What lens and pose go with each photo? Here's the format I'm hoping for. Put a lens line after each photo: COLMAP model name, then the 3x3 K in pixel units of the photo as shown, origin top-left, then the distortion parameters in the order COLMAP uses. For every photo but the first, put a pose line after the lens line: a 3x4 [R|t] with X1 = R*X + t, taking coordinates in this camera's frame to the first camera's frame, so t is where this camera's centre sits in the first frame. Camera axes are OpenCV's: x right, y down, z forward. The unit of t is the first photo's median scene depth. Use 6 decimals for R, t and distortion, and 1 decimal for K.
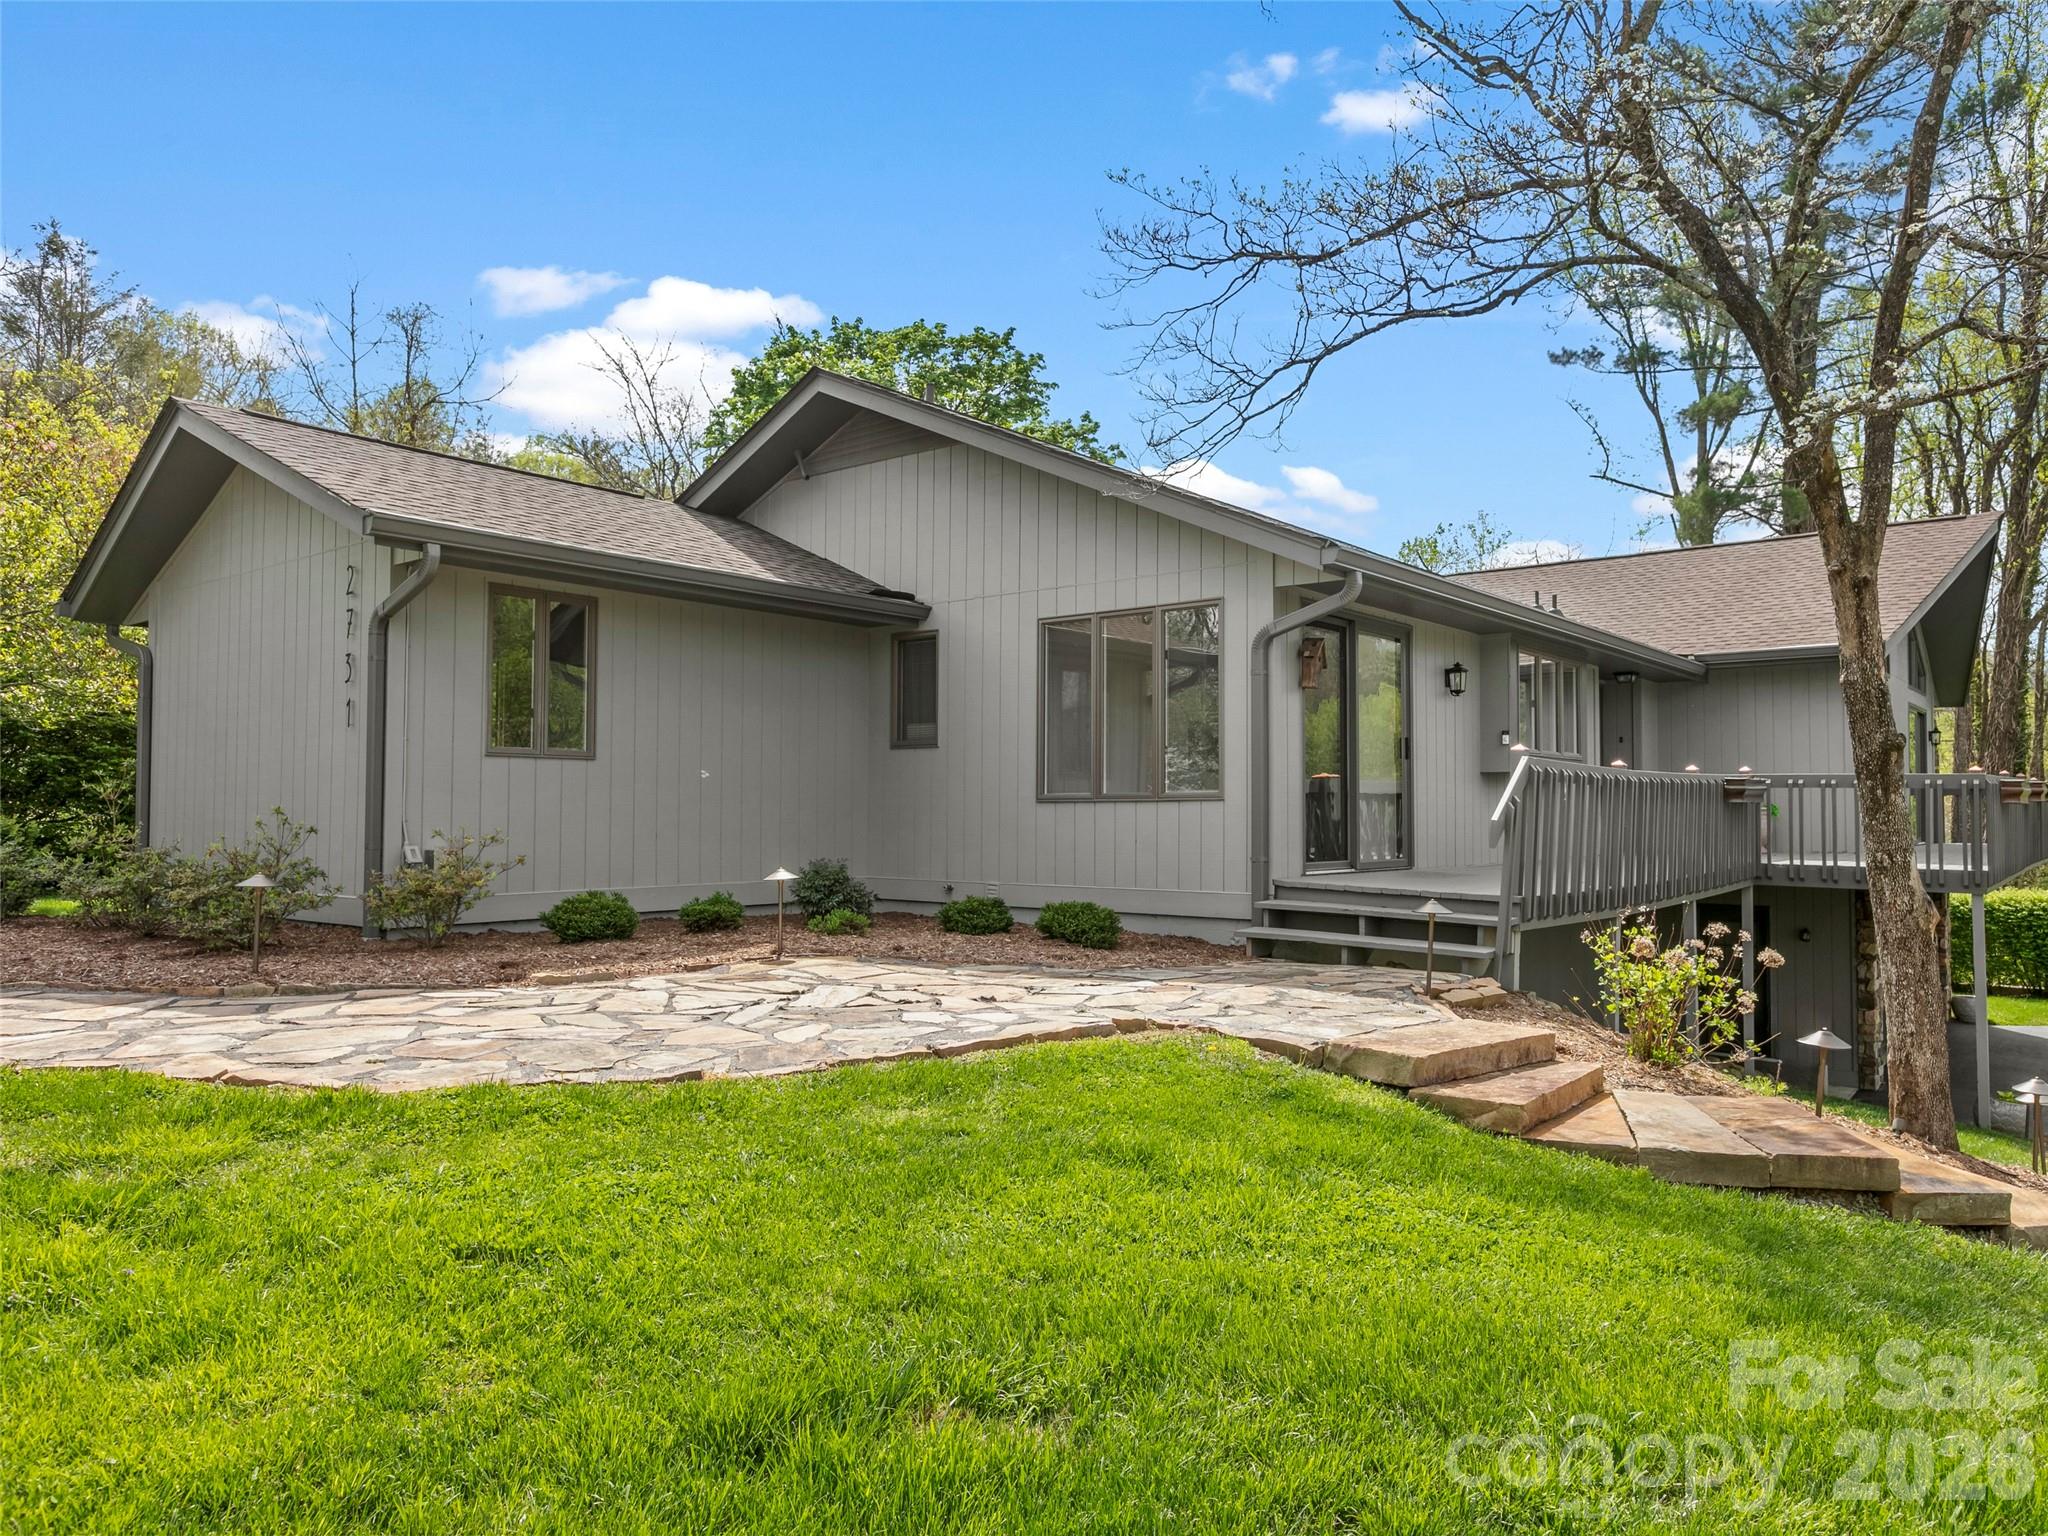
lens RADIAL K [[1380.1, 0, 1031.2], [0, 1380.1, 770.2], [0, 0, 1]] dist [0.000242, 0.000323]
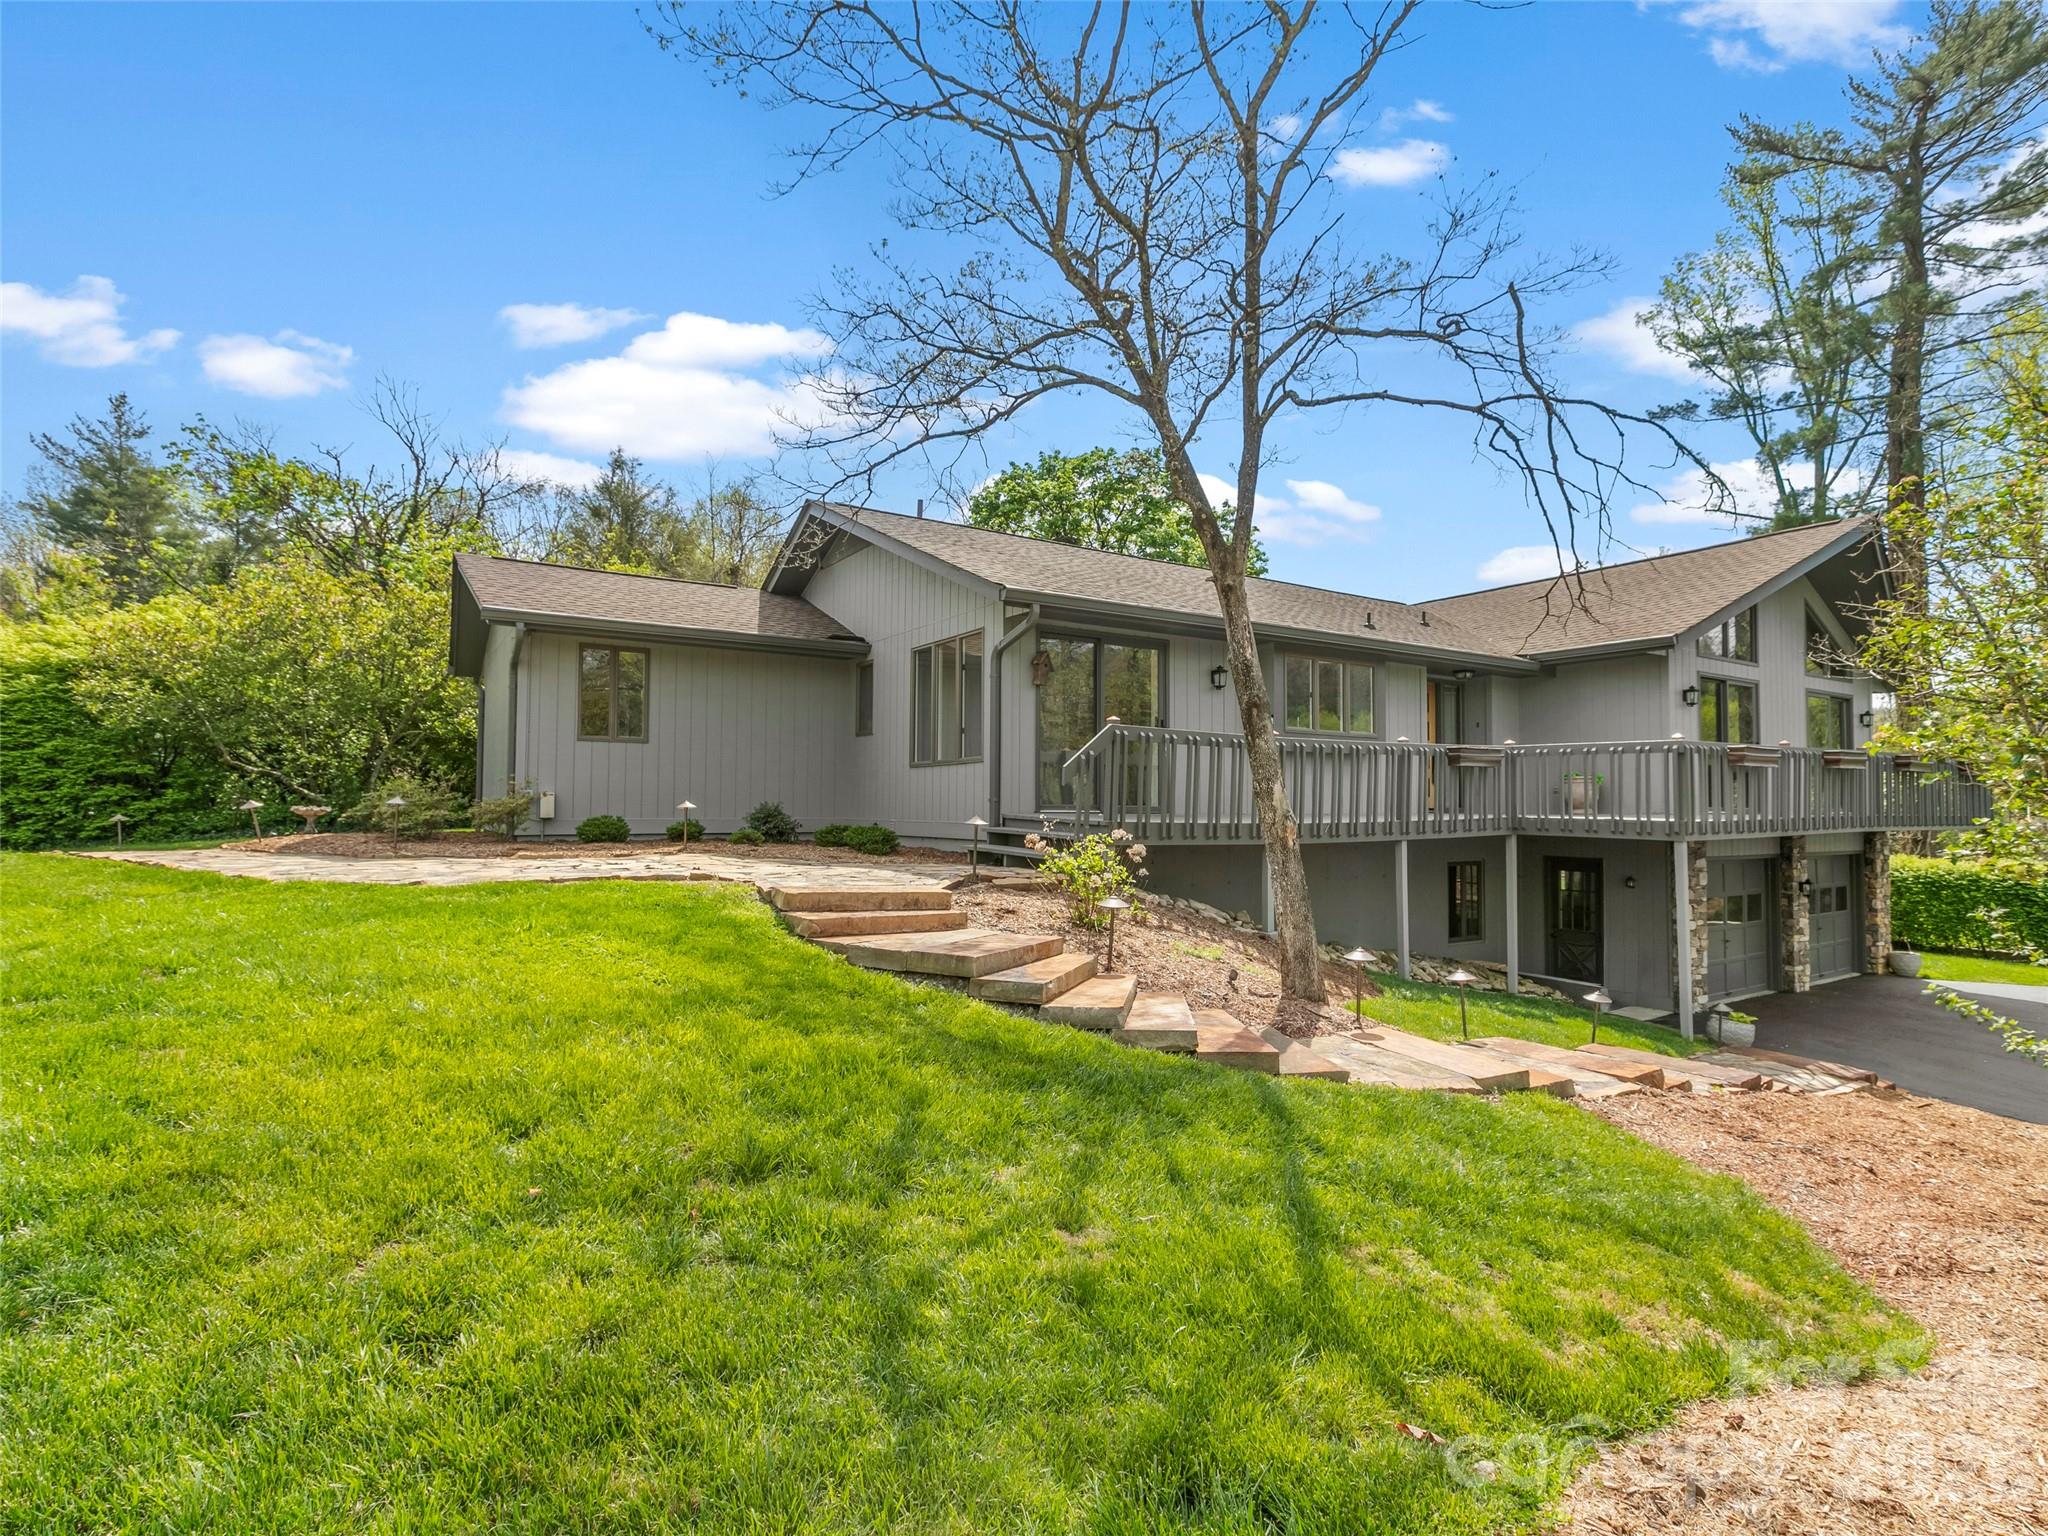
lens RADIAL K [[1027.7, 0, 1024.6], [0, 1027.7, 777.8], [0, 0, 1]] dist [-0.001798, 0.001613]
pose [[0.937922, -0.006580, -0.346783, 0.492672], [0.005477, 0.999976, -0.004160, 0.038164], [0.346802, 0.002003, 0.937936, -0.031780]]
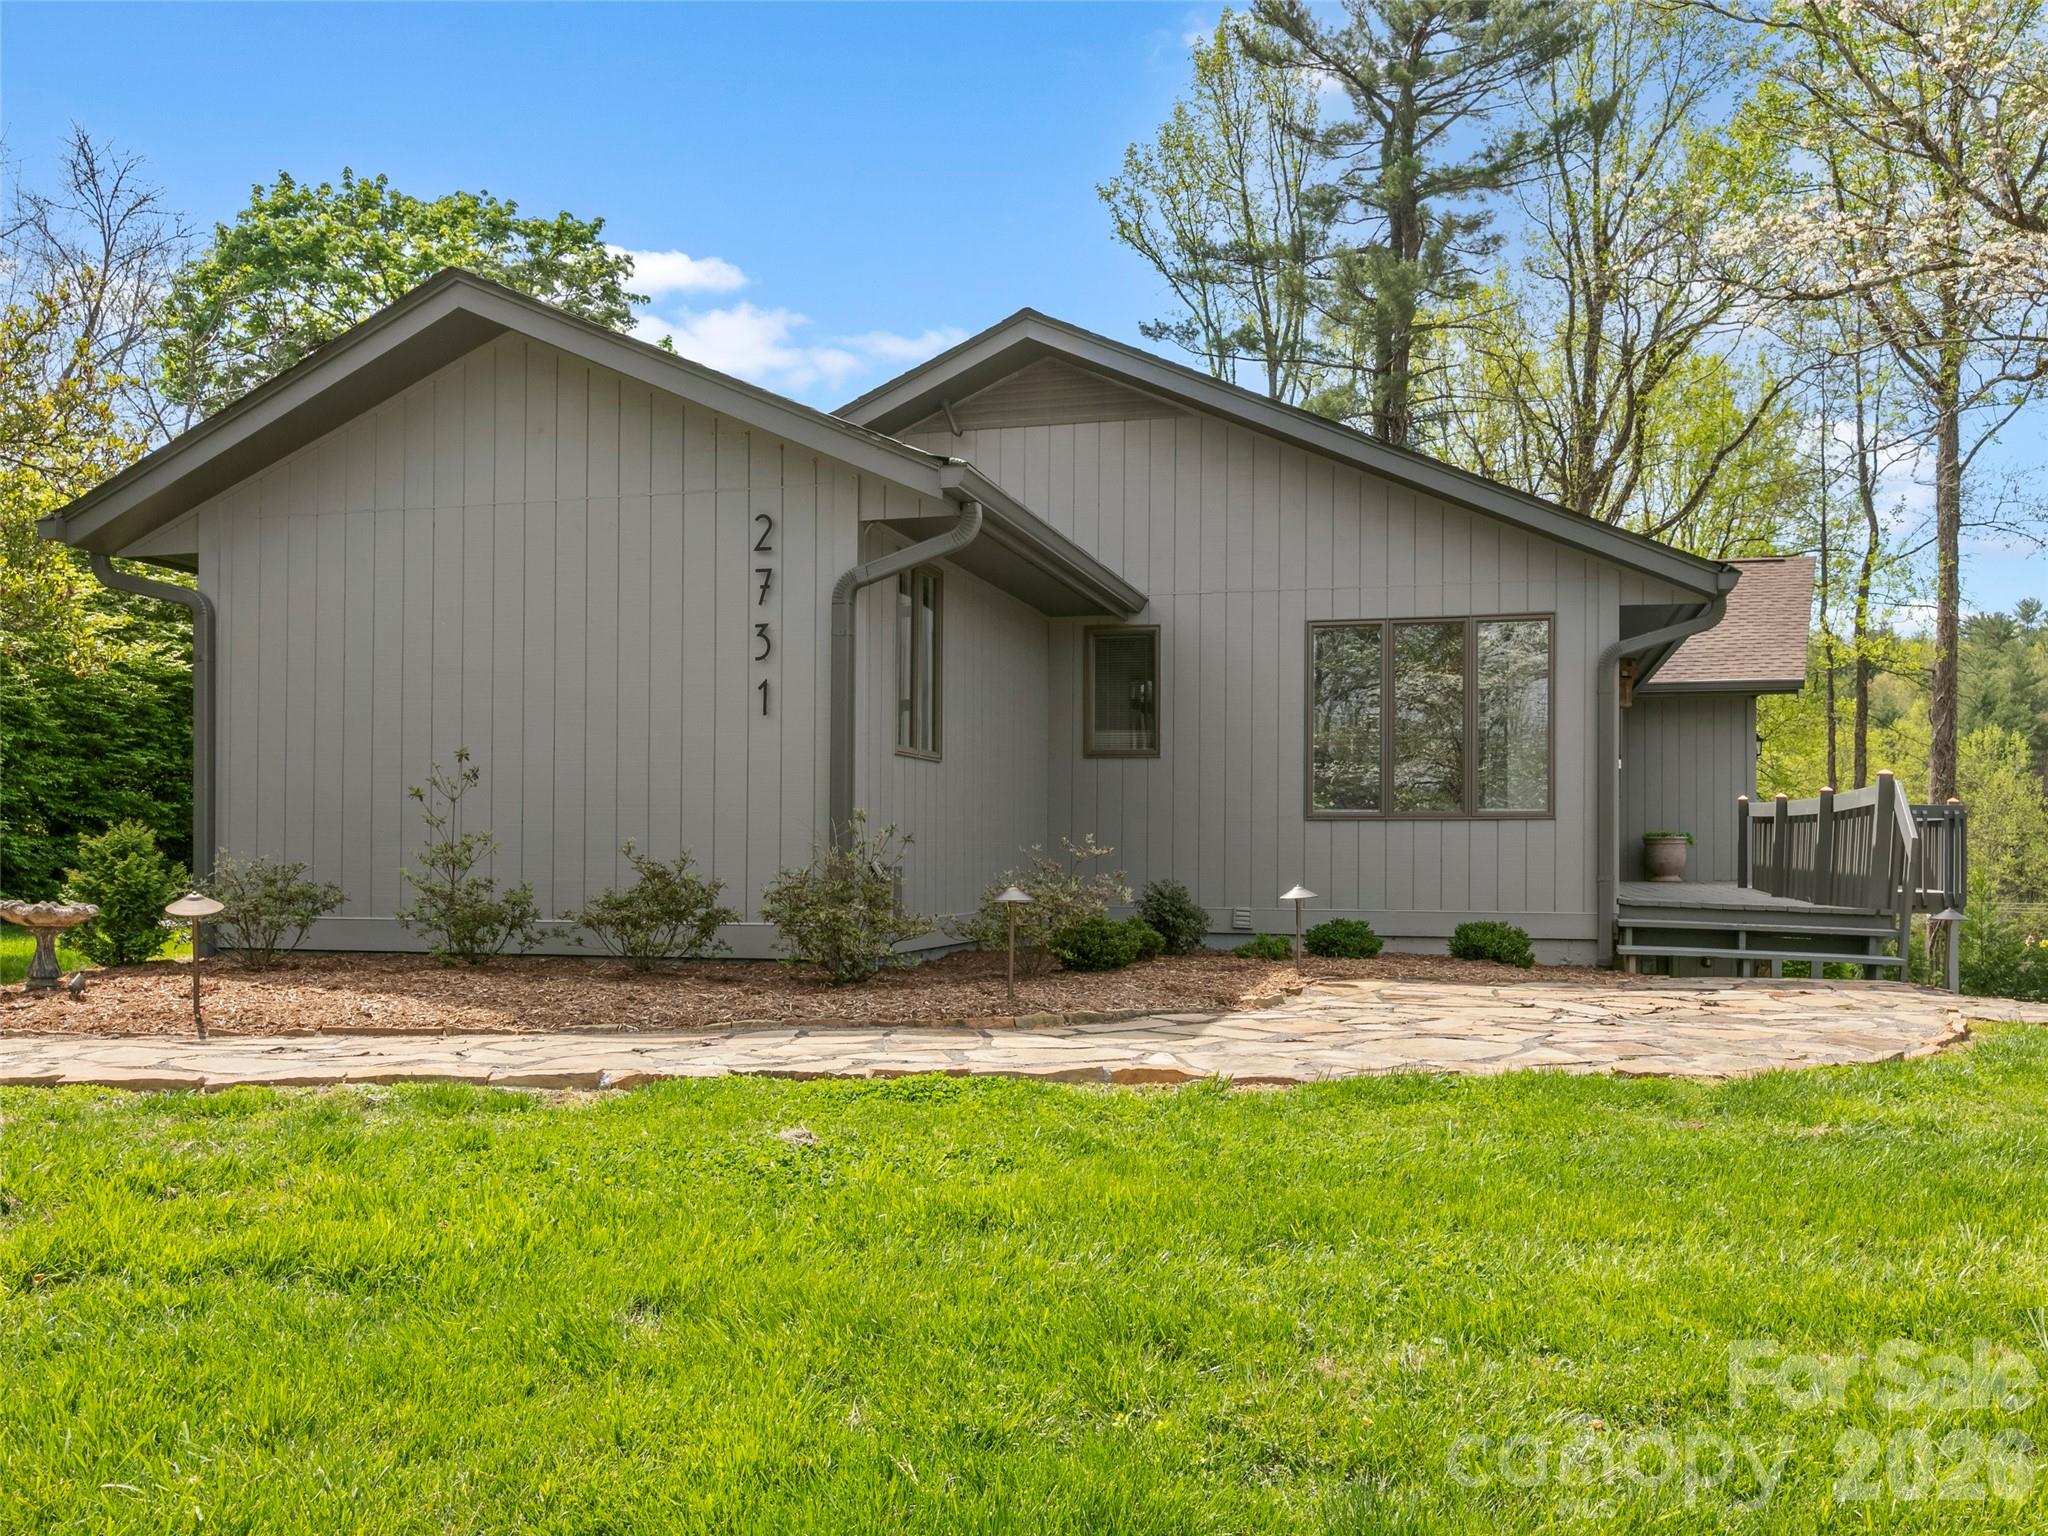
lens RADIAL K [[1722.5, 0, 1073.8], [0, 1722.5, 826.0], [0, 0, 1]] dist [0.001529, -0.011302]
pose [[0.929326, 0.012687, 0.369041, -0.531158], [-0.018533, 0.999753, 0.012301, 0.015271], [-0.368794, -0.018271, 0.929332, -0.011403]]
